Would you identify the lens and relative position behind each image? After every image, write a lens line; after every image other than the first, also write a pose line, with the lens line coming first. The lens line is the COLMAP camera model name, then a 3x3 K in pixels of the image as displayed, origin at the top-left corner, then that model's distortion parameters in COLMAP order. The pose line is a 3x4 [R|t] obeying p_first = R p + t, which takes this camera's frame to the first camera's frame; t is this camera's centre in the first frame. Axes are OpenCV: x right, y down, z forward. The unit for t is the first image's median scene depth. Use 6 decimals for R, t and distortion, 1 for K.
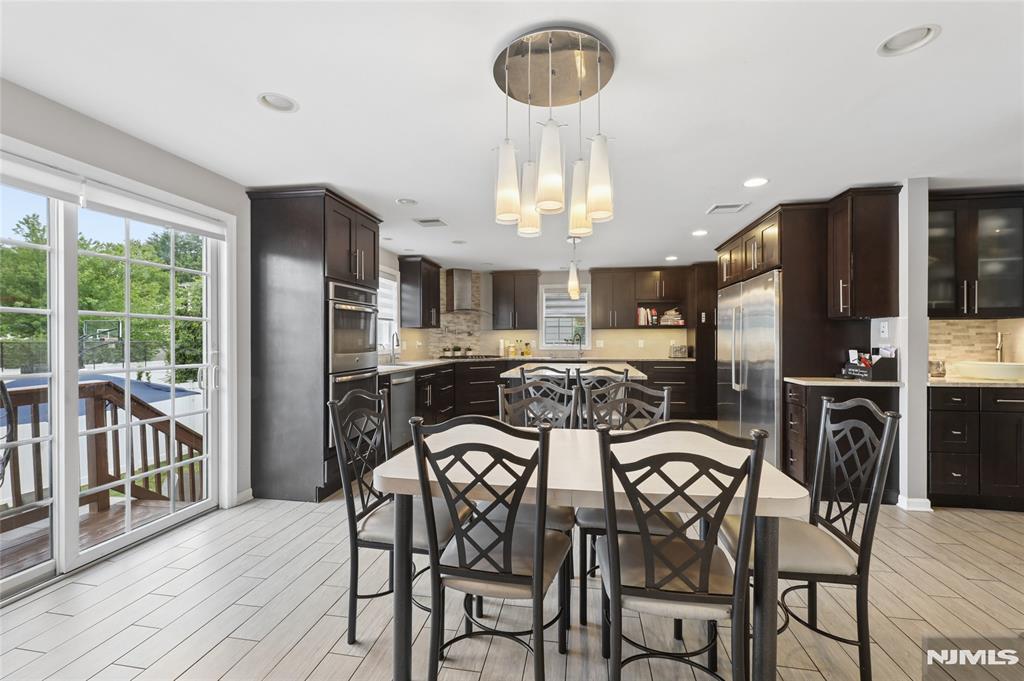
lens RADIAL K [[430.6, 0, 510.8], [0, 430.6, 343.4], [0, 0, 1]] dist [-0.001218, 0.000011]
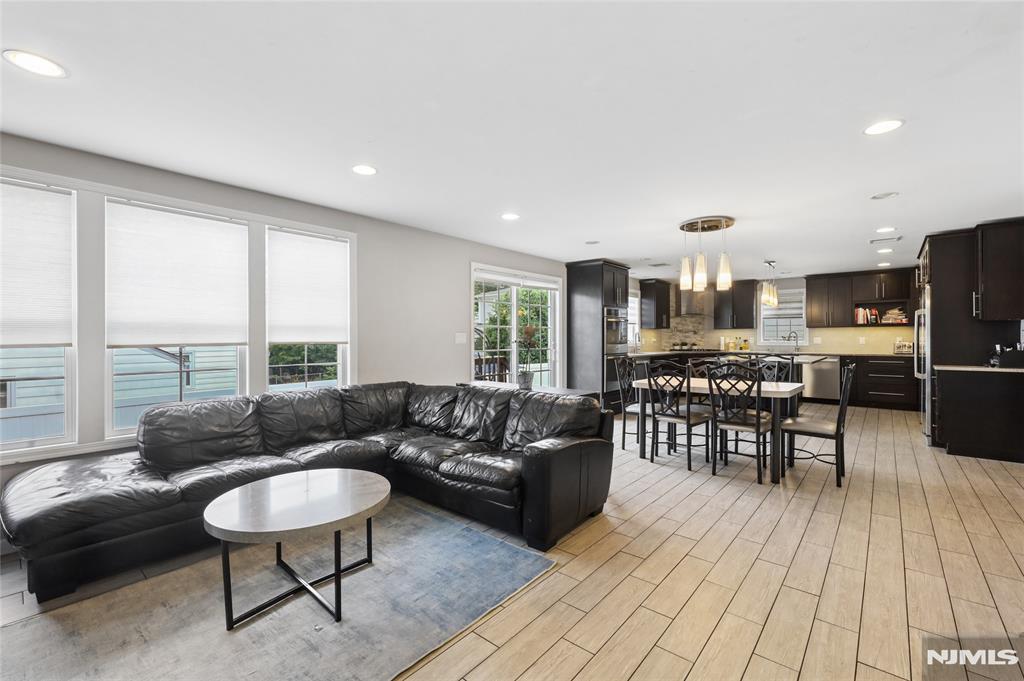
lens RADIAL K [[430.6, 0, 508.8], [0, 430.6, 339.8], [0, 0, 1]] dist [-0.001218, 0.000011]
pose [[0.854680, 0.002439, -0.519149, 0.114107], [-0.003071, 0.999995, -0.000357, 0.002681], [0.519146, 0.001899, 0.854684, -0.458358]]
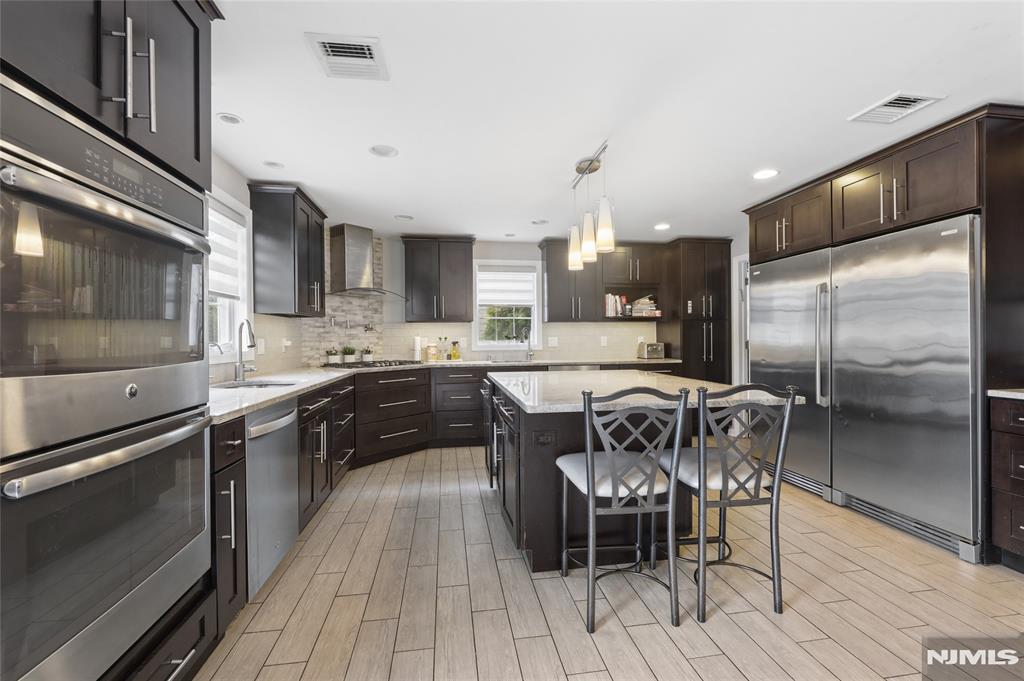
lens RADIAL K [[430.6, 0, 512.6], [0, 430.6, 342.4], [0, 0, 1]] dist [-0.001218, 0.000011]
pose [[0.947521, -0.007924, 0.319594, -0.113303], [0.009079, 0.999957, -0.002126, 0.003695], [-0.319563, 0.004917, 0.947552, 0.356947]]
